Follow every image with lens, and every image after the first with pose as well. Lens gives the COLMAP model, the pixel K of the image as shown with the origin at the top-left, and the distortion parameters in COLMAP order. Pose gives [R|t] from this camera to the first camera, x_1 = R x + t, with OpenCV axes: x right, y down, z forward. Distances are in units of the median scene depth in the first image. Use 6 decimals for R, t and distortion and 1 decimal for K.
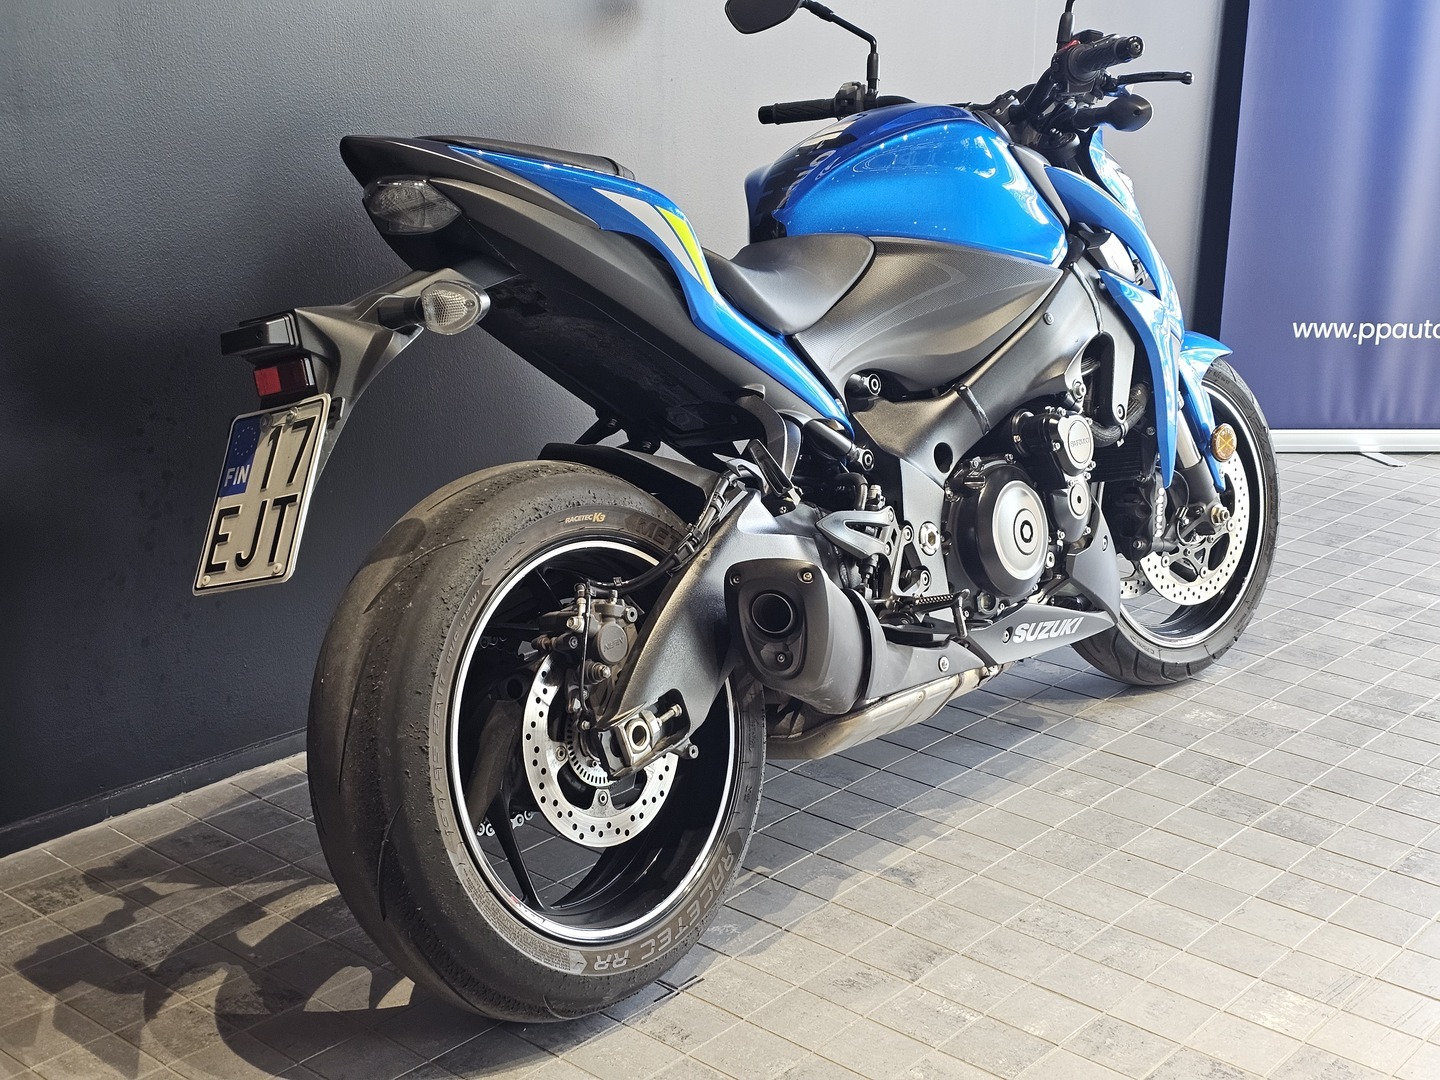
lens RADIAL K [[1925.0, 0, 720.0], [0, 1925.0, 540.0], [0, 0, 1]] dist [0.211286, -0.913212]
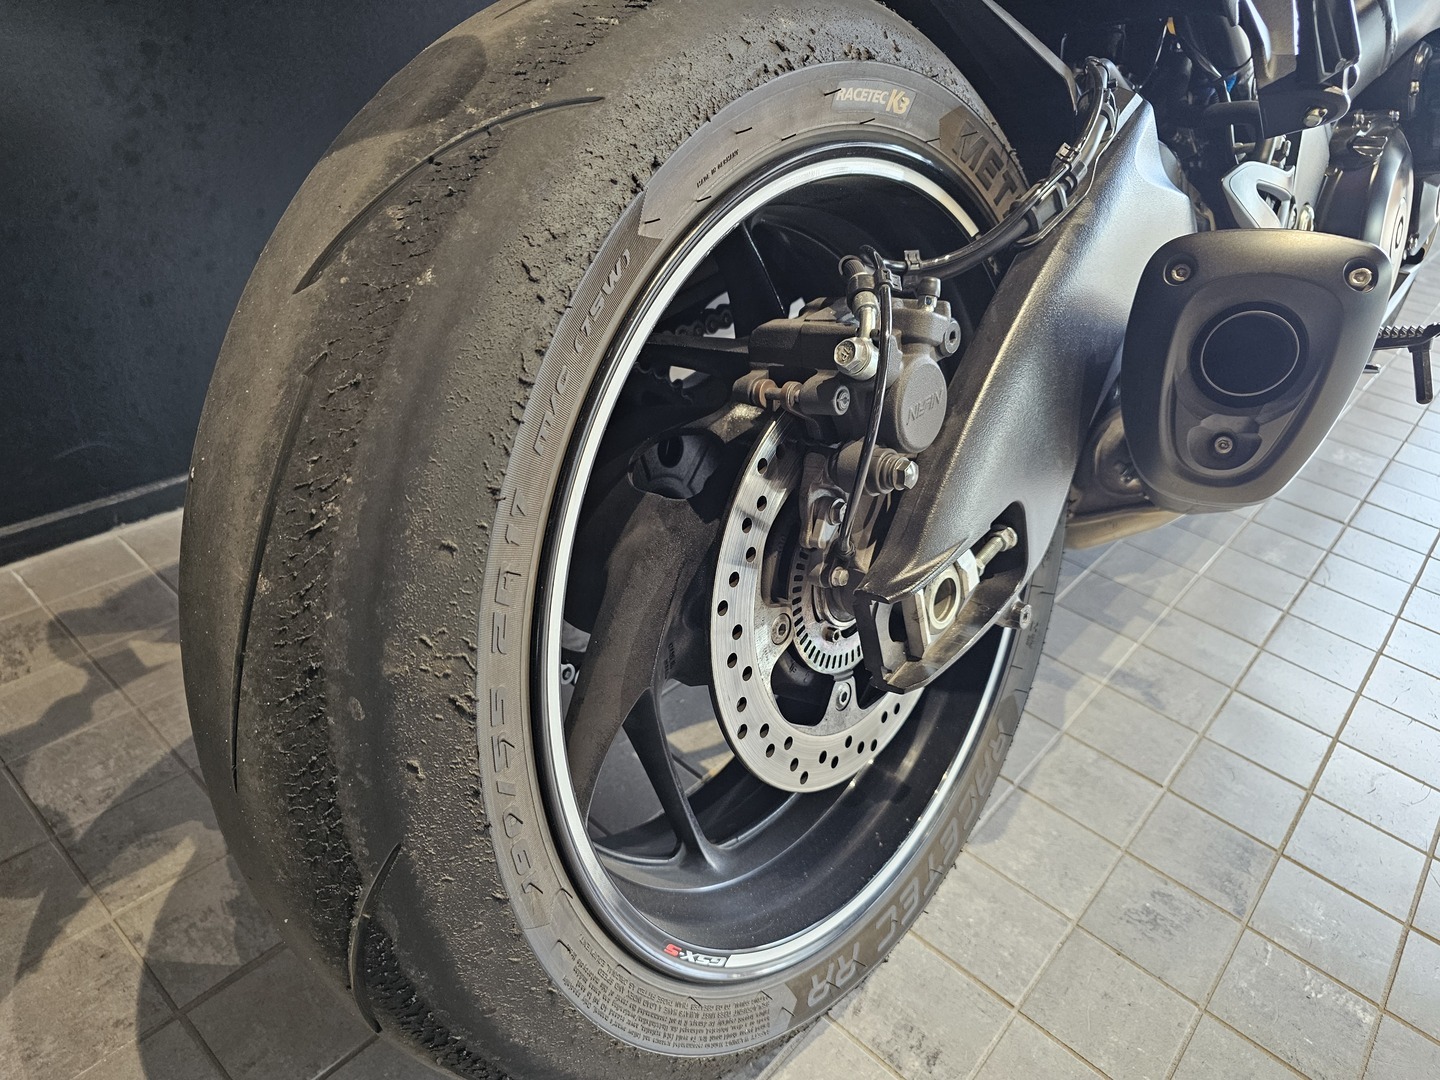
lens RADIAL K [[996.7, 0, 725.5], [0, 996.7, 546.9], [0, 0, 1]] dist [0.061067, -0.066499]
pose [[0.997272, 0.068595, 0.027248, -0.103737], [-0.073487, 0.957215, 0.279892, 0.024265], [-0.006883, -0.281131, 0.959645, 0.771104]]
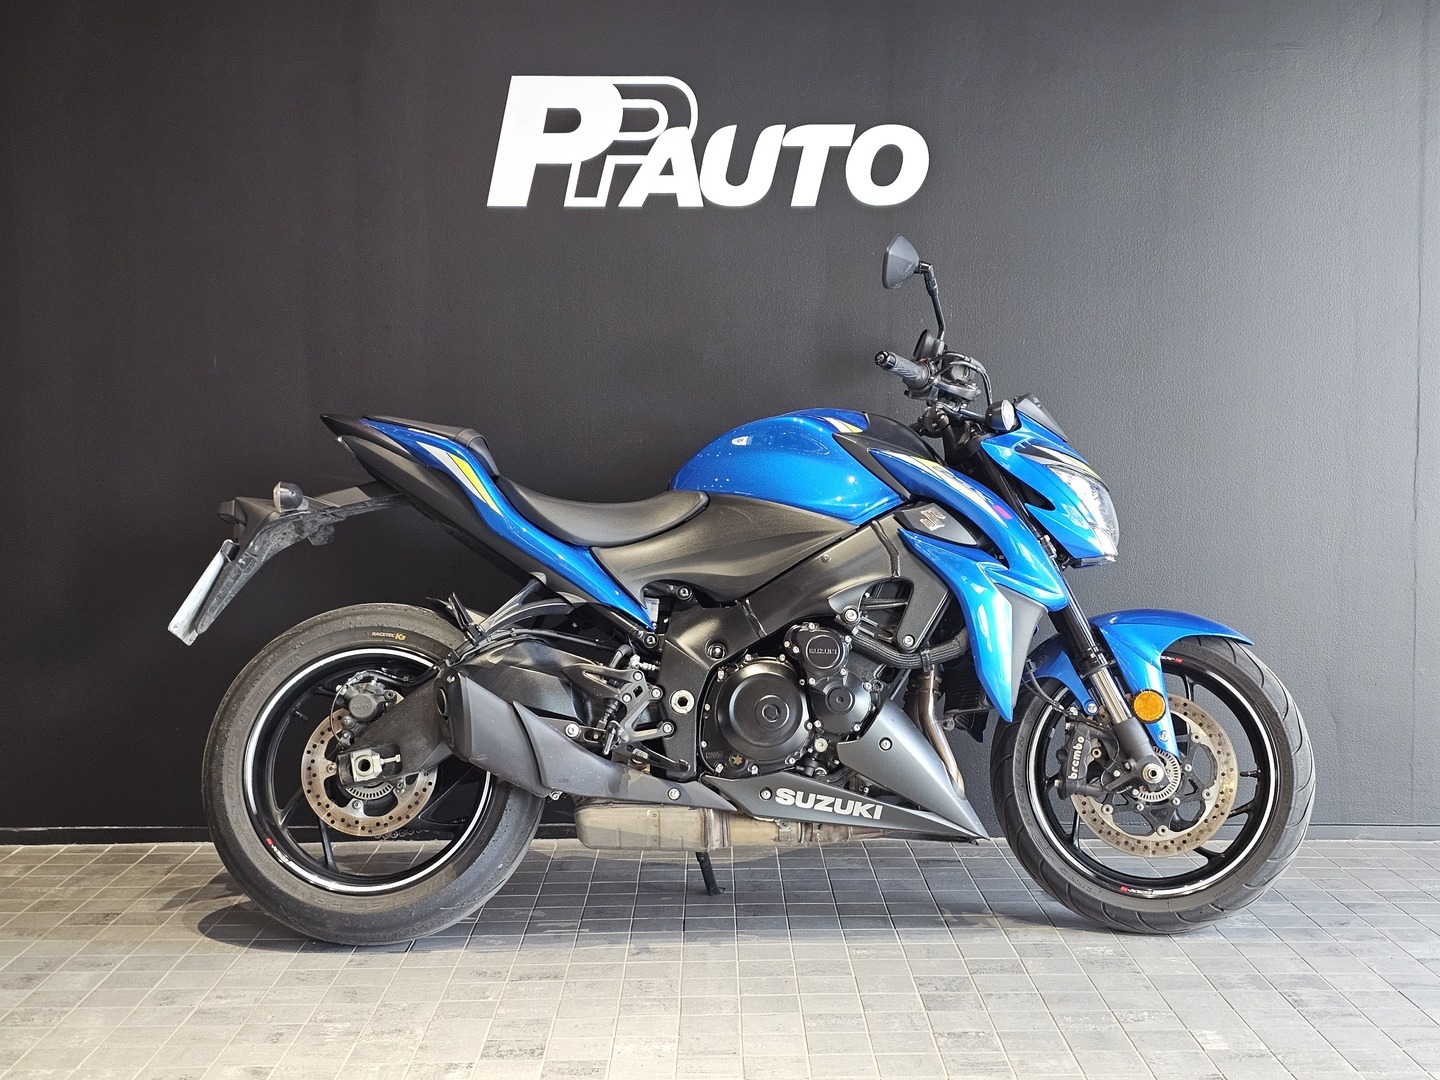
lens RADIAL K [[1925.0, 0, 720.0], [0, 1925.0, 540.0], [0, 0, 1]] dist [0.211286, -0.913212]
pose [[0.649076, 0.001823, -0.760722, 1.403463], [-0.191202, 0.968287, -0.160819, 0.124512], [0.736303, 0.249835, 0.628840, 0.146072]]
